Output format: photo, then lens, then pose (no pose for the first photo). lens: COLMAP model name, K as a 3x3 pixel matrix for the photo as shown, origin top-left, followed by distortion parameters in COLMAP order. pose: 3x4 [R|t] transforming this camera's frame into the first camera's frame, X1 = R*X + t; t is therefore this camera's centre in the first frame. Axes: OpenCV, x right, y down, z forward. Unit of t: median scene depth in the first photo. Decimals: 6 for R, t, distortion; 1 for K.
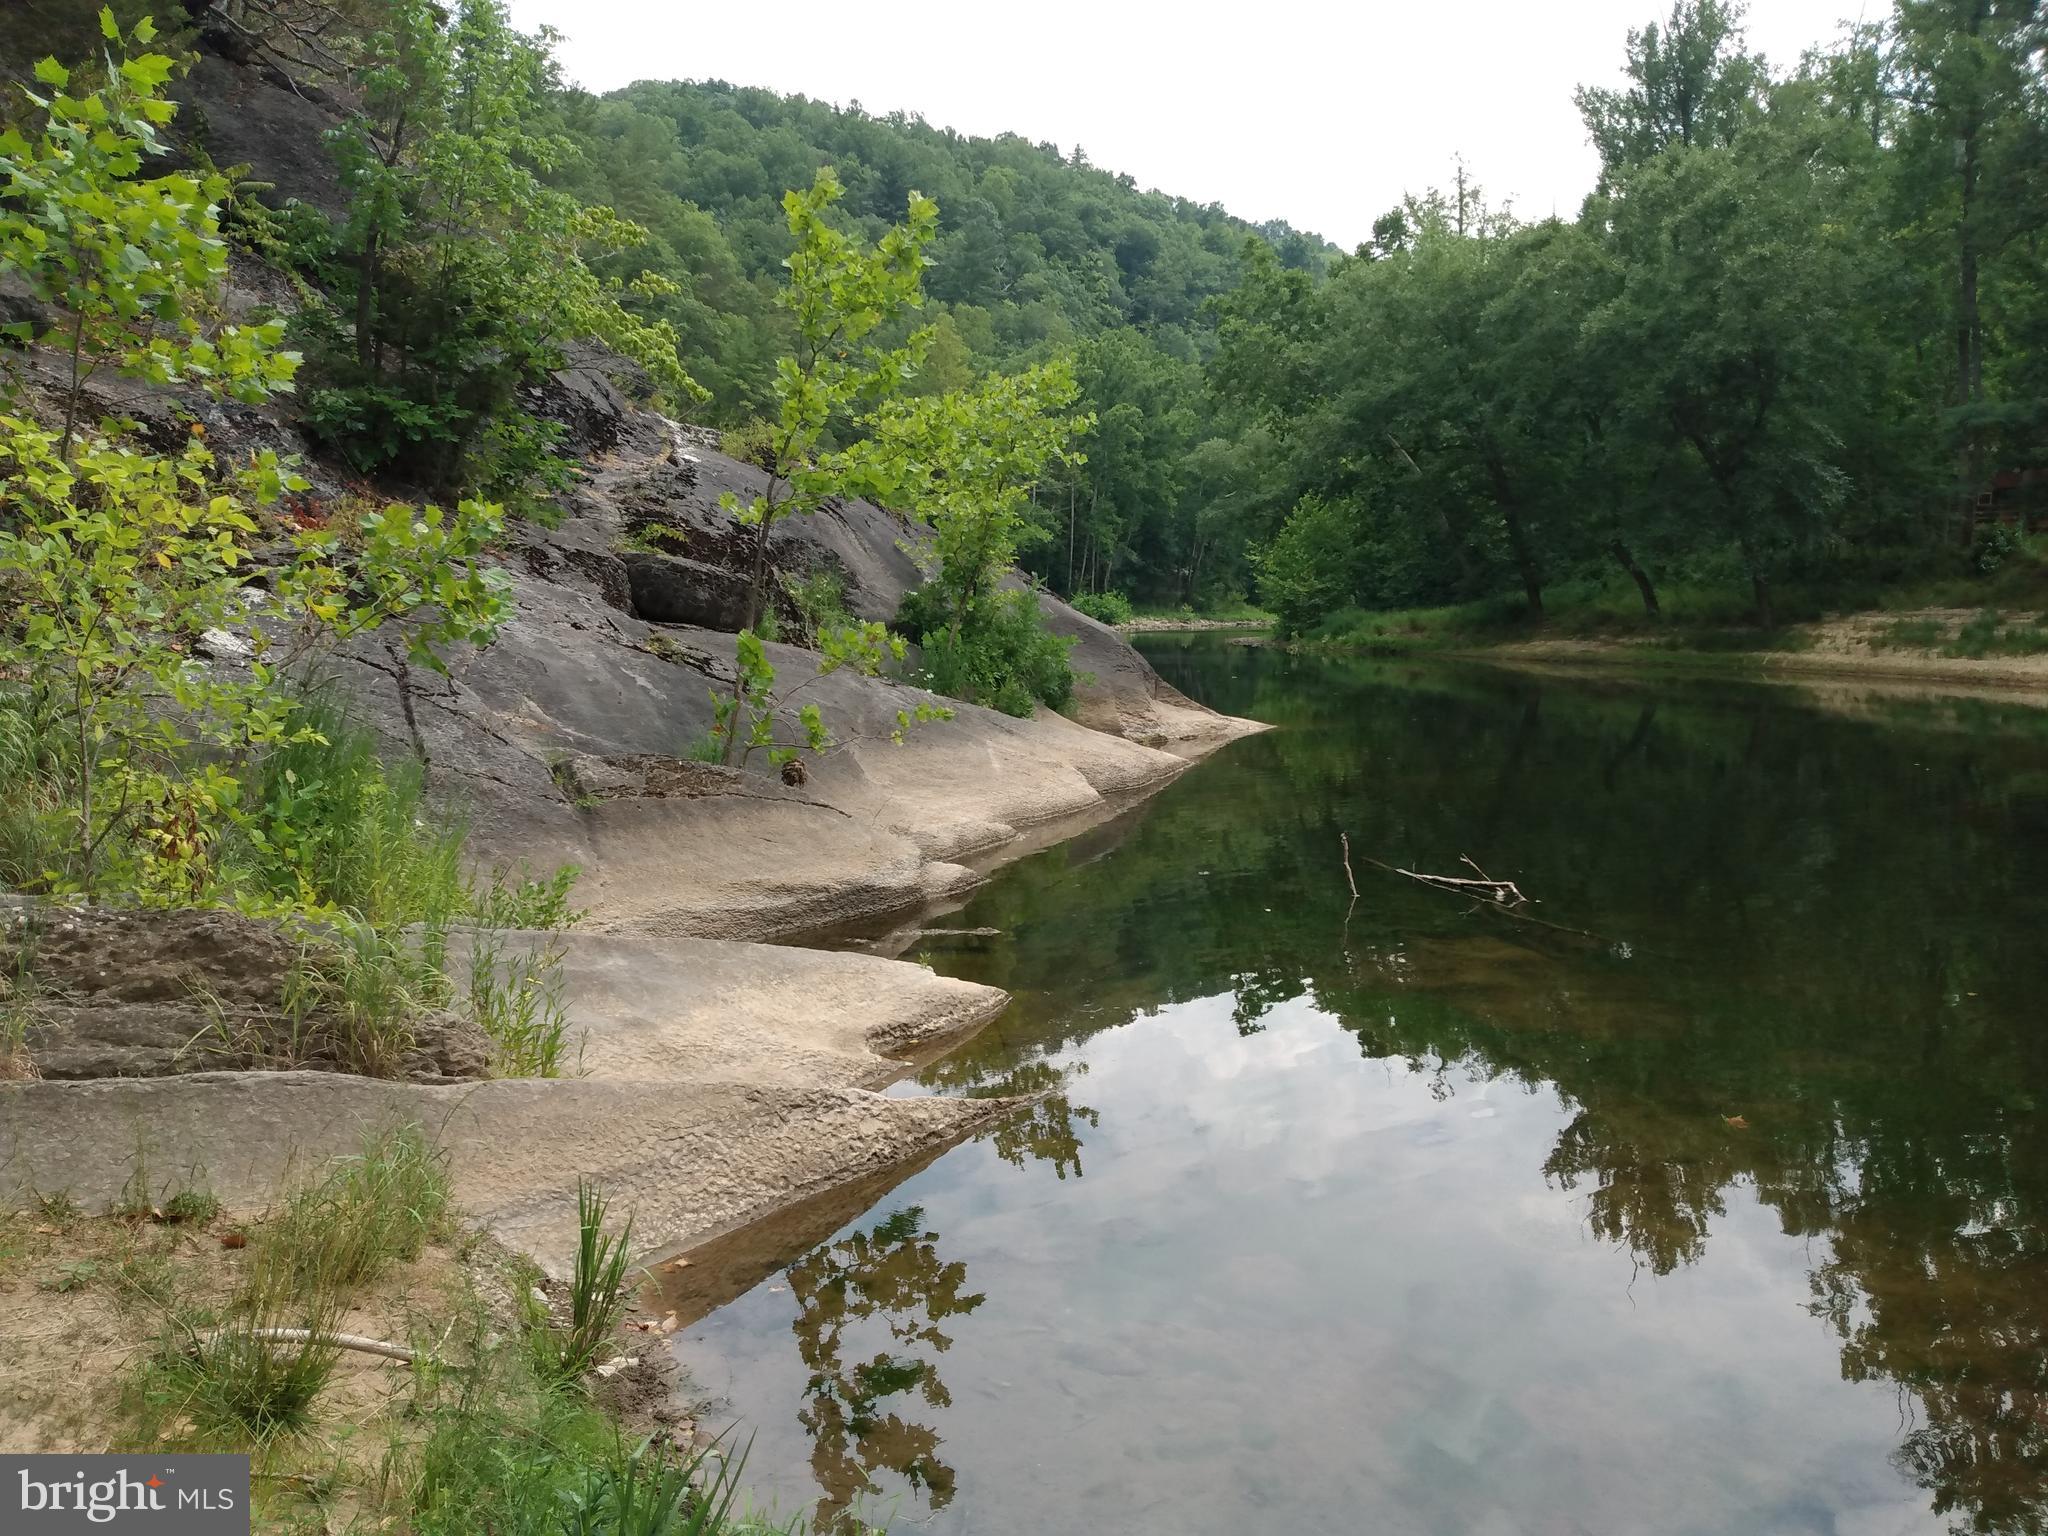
lens RADIAL K [[1547.0, 0, 1019.8], [0, 1547.0, 775.7], [0, 0, 1]] dist [0.003390, -0.035871]
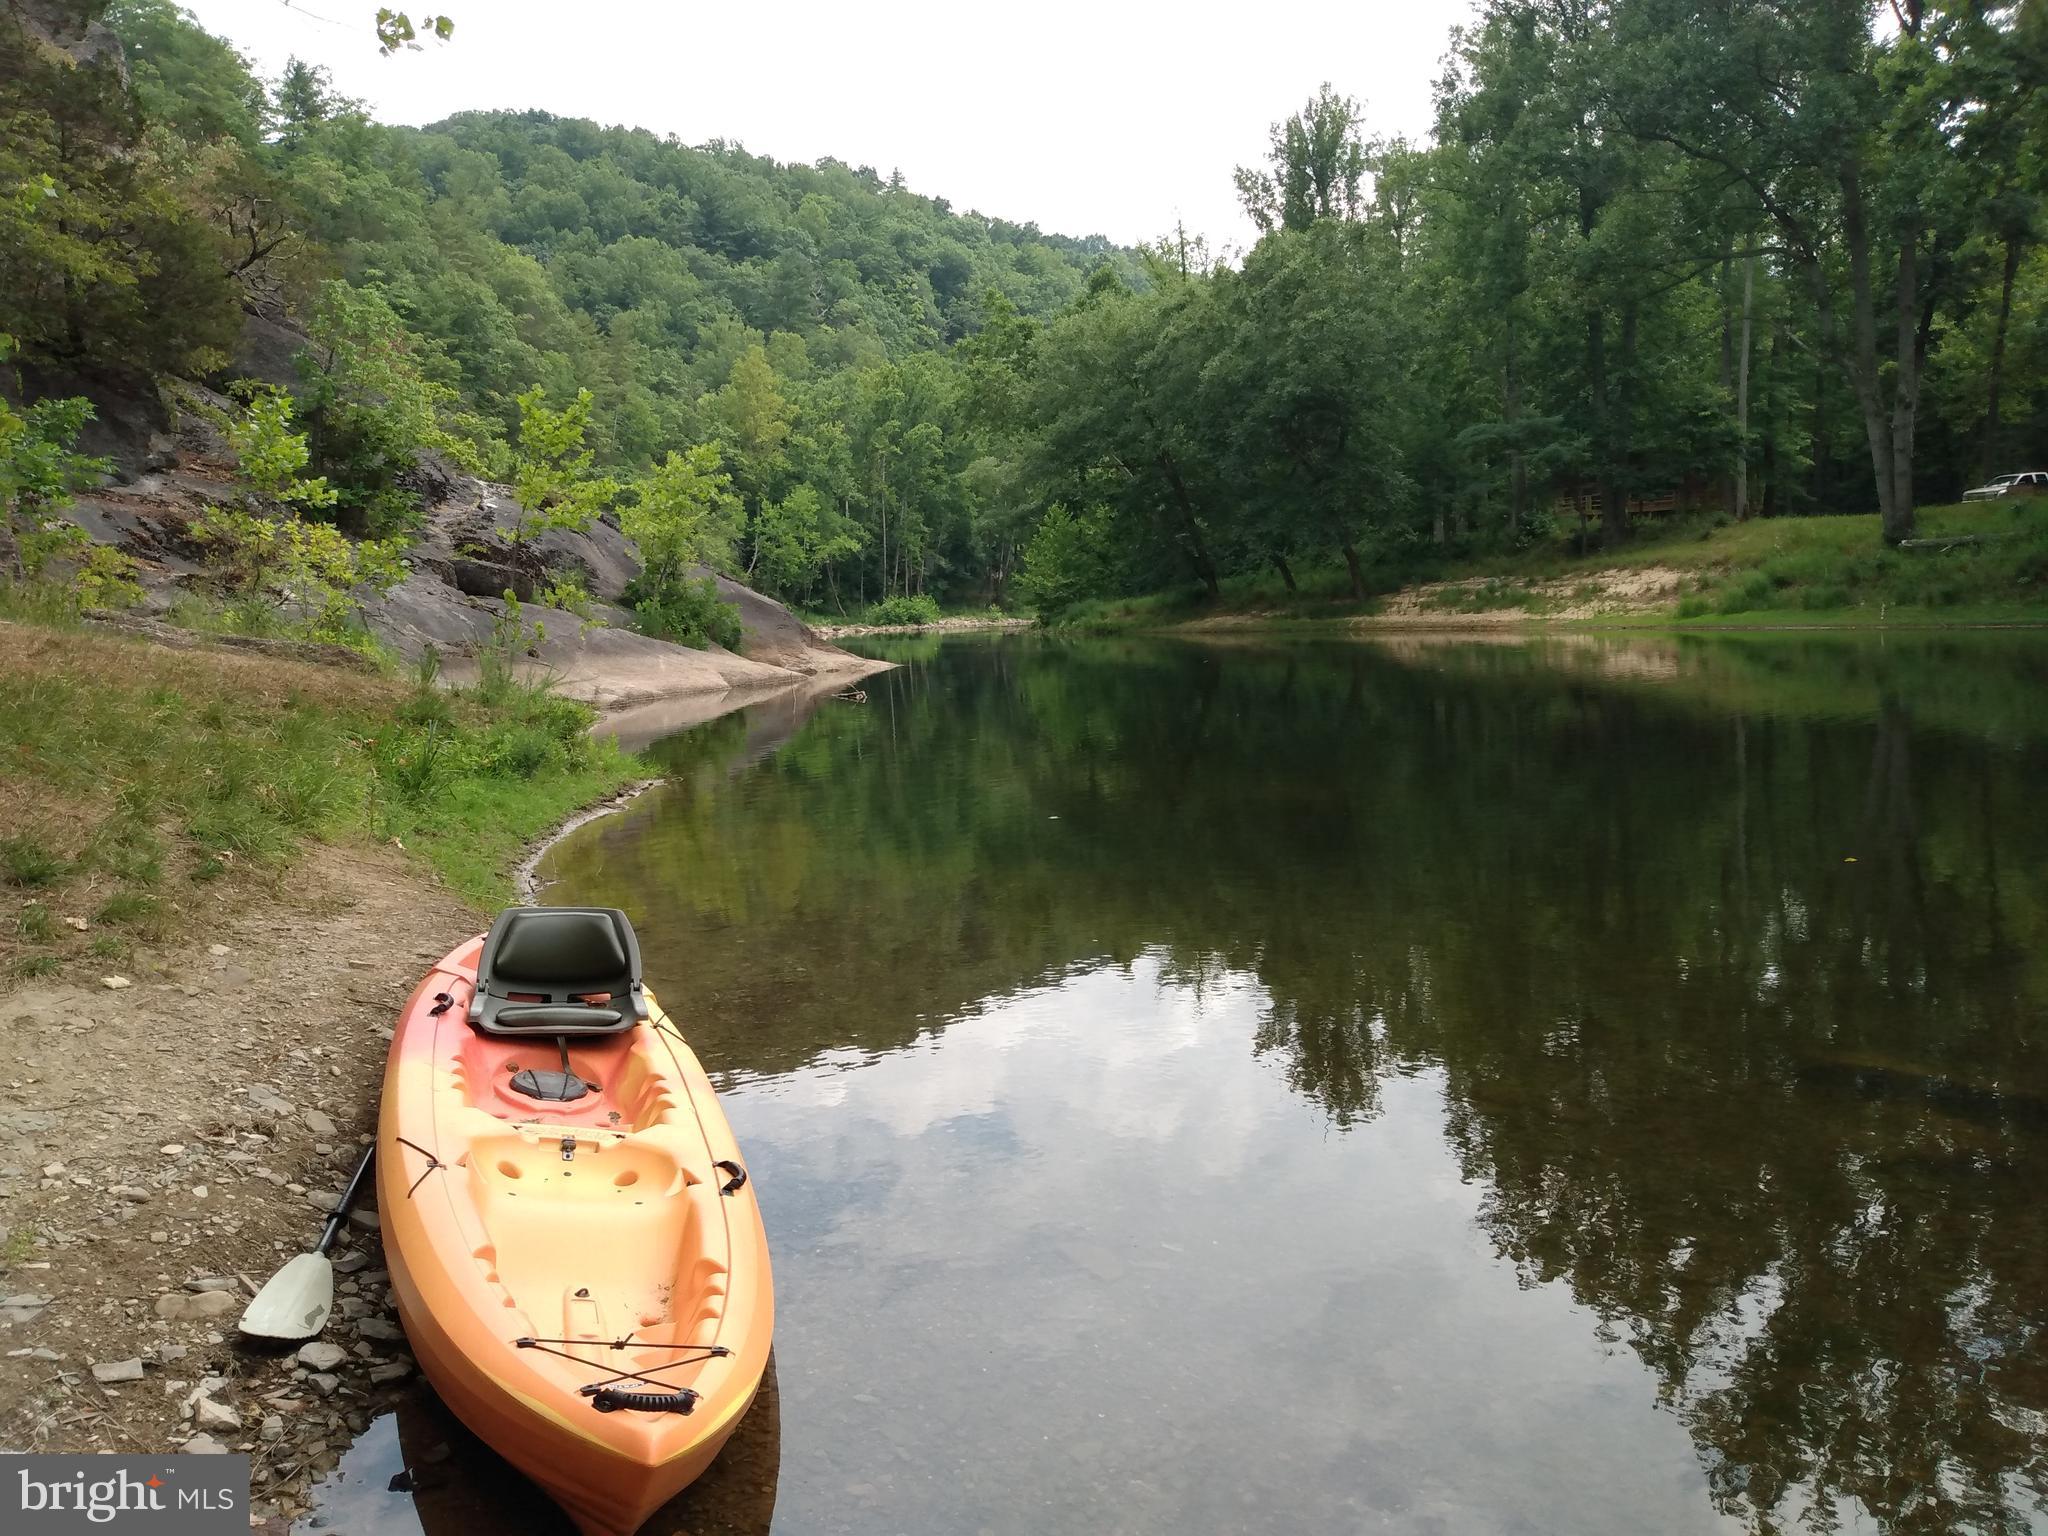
lens RADIAL K [[1547.0, 0, 1018.4], [0, 1547.0, 774.3], [0, 0, 1]] dist [0.003390, -0.035871]
pose [[0.995109, -0.043322, 0.088776, 0.055851], [0.043906, 0.999025, -0.004637, 0.034773], [-0.088488, 0.008512, 0.996041, -0.208218]]
